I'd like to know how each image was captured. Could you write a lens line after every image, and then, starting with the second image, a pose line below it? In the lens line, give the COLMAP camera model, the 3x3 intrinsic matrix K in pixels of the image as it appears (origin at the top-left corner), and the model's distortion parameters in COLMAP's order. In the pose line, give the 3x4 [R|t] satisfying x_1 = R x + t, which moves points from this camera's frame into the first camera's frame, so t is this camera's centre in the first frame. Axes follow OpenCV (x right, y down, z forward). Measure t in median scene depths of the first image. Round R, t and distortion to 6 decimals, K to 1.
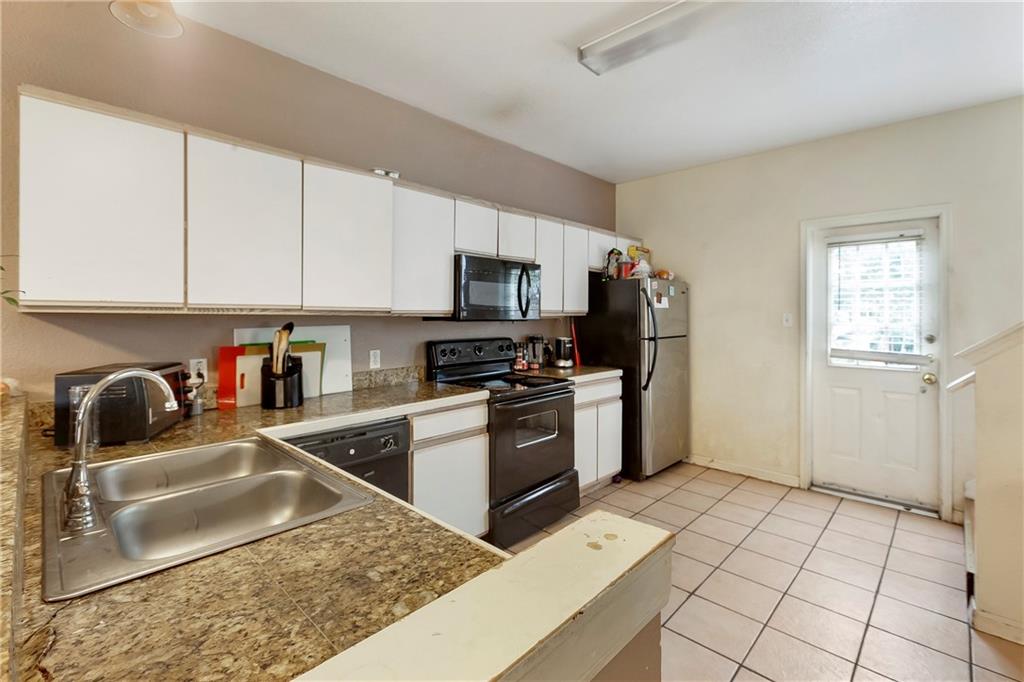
lens RADIAL K [[457.4, 0, 512.5], [0, 457.4, 314.5], [0, 0, 1]] dist [0.001064, 0.000084]
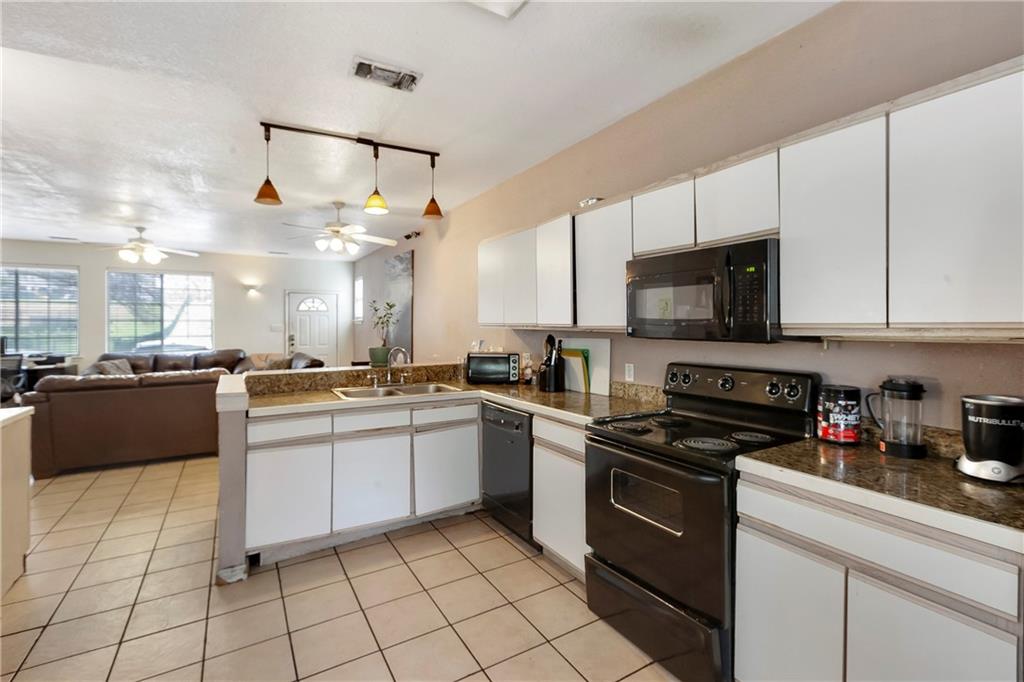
lens RADIAL K [[462.0, 0, 509.0], [0, 462.0, 324.8], [0, 0, 1]] dist [0.002043, 0.000363]
pose [[-0.267656, 0.000843, -0.963514, 0.789723], [0.000990, 0.999999, 0.000600, -0.011462], [0.963514, -0.000794, -0.267656, 1.023760]]
